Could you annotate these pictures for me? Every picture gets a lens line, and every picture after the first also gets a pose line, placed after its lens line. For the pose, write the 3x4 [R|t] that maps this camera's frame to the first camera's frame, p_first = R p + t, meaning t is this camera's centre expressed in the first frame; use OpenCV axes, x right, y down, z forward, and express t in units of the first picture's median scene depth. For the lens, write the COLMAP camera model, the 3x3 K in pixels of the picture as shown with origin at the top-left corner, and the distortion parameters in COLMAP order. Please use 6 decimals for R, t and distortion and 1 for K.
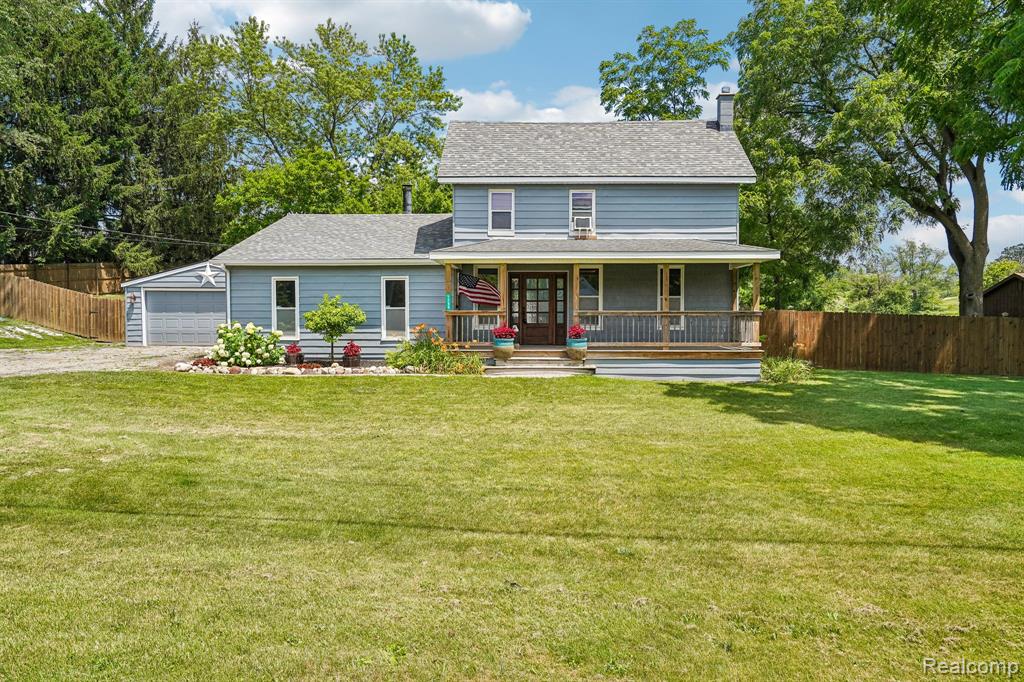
lens RADIAL K [[721.0, 0, 512.0], [0, 721.0, 341.0], [0, 0, 1]] dist [0.001189, 0.006833]
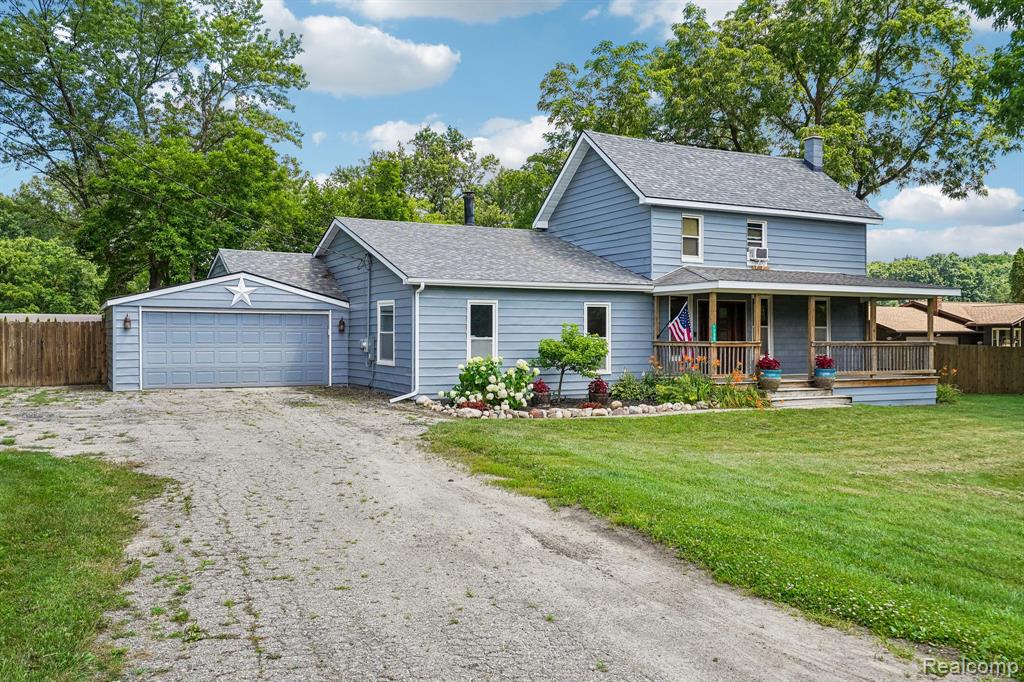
lens RADIAL K [[848.4, 0, 512.0], [0, 848.4, 341.0], [0, 0, 1]] dist [0.034885, 0.002086]
pose [[0.874059, -0.001451, 0.485817, -0.767731], [0.017289, 0.999455, -0.028121, -0.014432], [-0.485512, 0.032978, 0.873608, 0.136279]]
